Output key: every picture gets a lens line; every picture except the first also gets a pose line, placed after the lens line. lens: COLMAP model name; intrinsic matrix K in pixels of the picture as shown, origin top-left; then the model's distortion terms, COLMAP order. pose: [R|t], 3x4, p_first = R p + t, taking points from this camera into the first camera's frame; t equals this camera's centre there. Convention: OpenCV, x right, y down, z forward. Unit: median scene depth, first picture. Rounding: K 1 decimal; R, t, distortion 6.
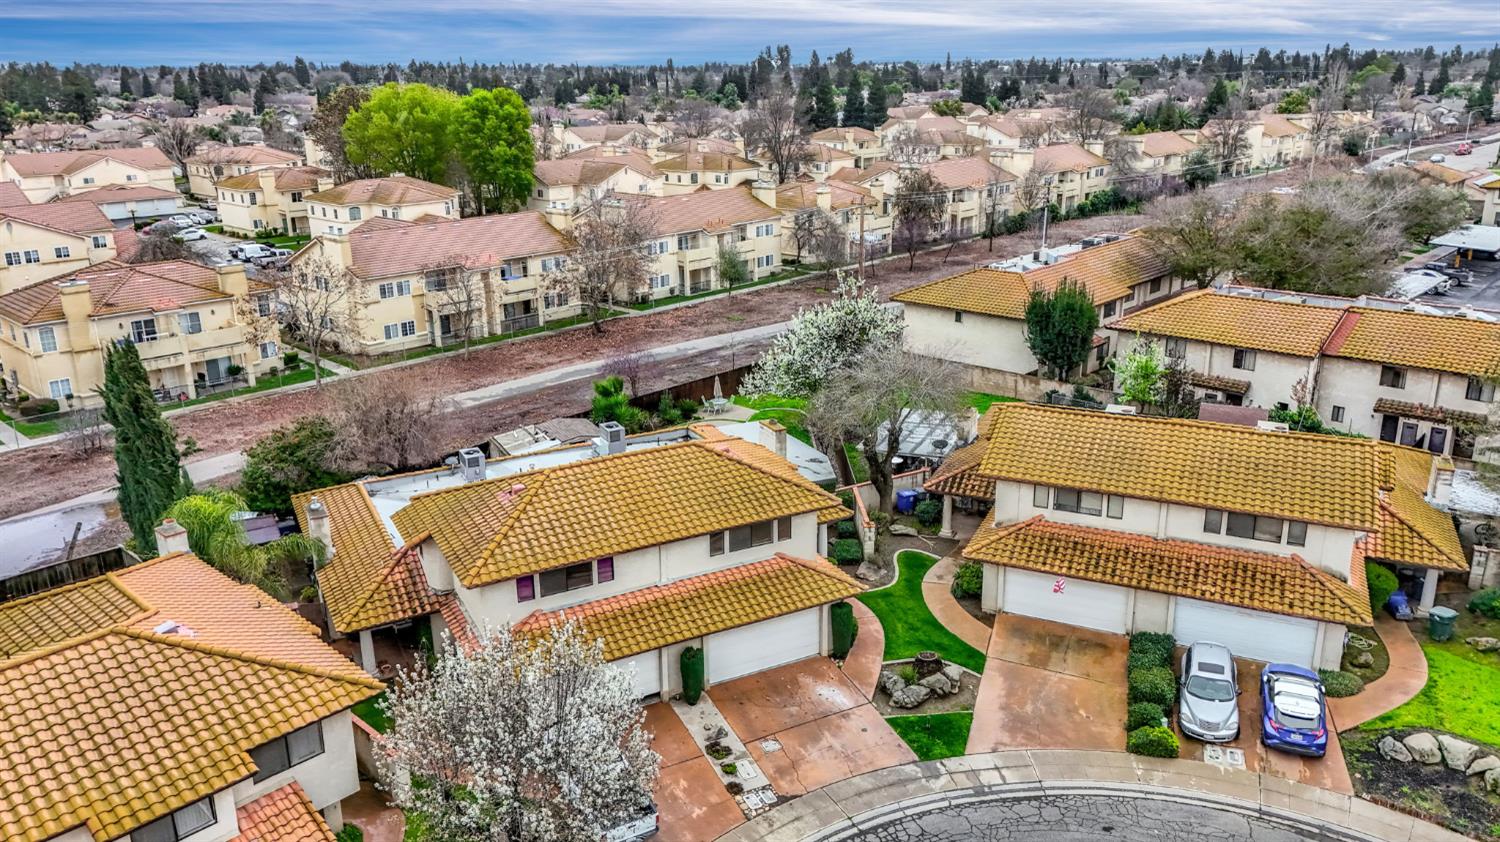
lens RADIAL K [[1095.7, 0, 753.8], [0, 1095.7, 412.9], [0, 0, 1]] dist [0.074856, -0.066384]
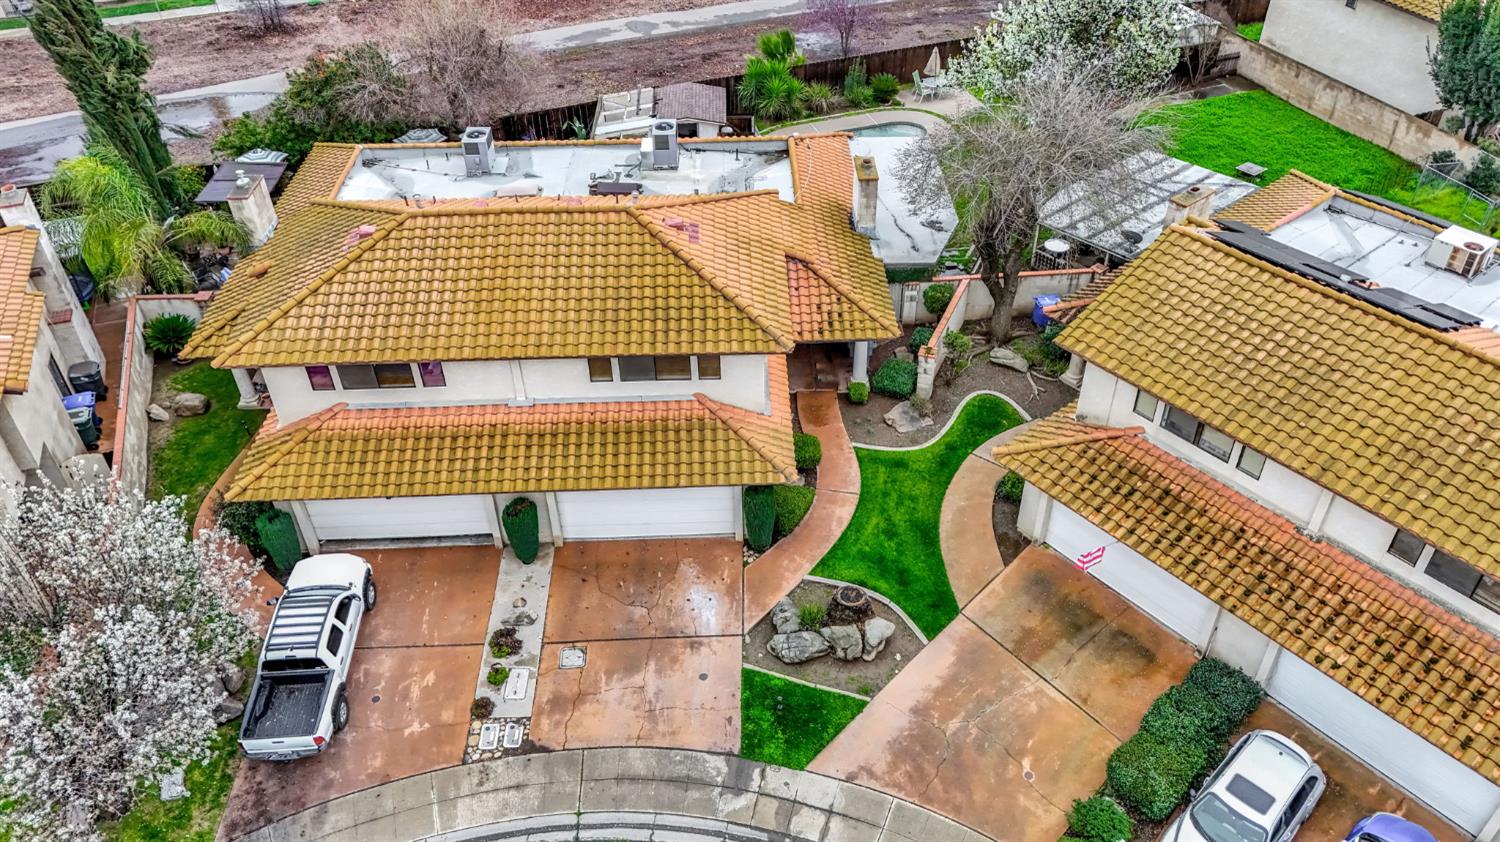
lens RADIAL K [[1095.7, 0, 753.8], [0, 1095.7, 412.9], [0, 0, 1]] dist [0.074856, -0.066384]
pose [[0.899823, 0.272041, -0.341045, 0.287555], [-0.129871, 0.913354, 0.385899, -0.130990], [0.416475, -0.302949, 0.857188, 0.399433]]
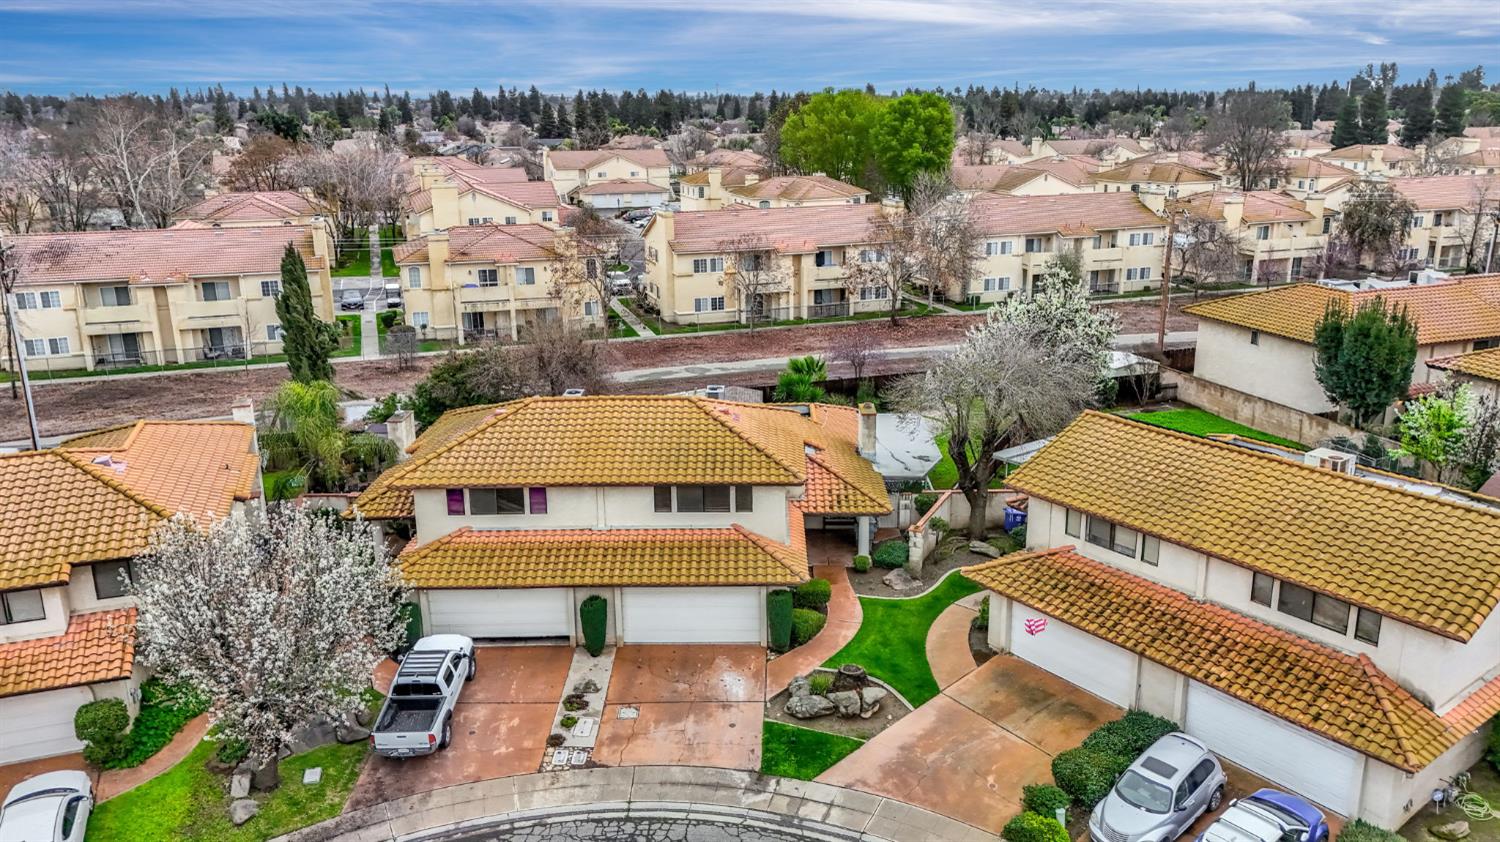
lens RADIAL K [[1095.7, 0, 753.8], [0, 1095.7, 412.9], [0, 0, 1]] dist [0.074856, -0.066384]
pose [[0.882292, 0.133179, -0.451469, 0.426038], [-0.143594, 0.989572, 0.011293, 0.021882], [0.448265, 0.054865, 0.892215, 0.175907]]
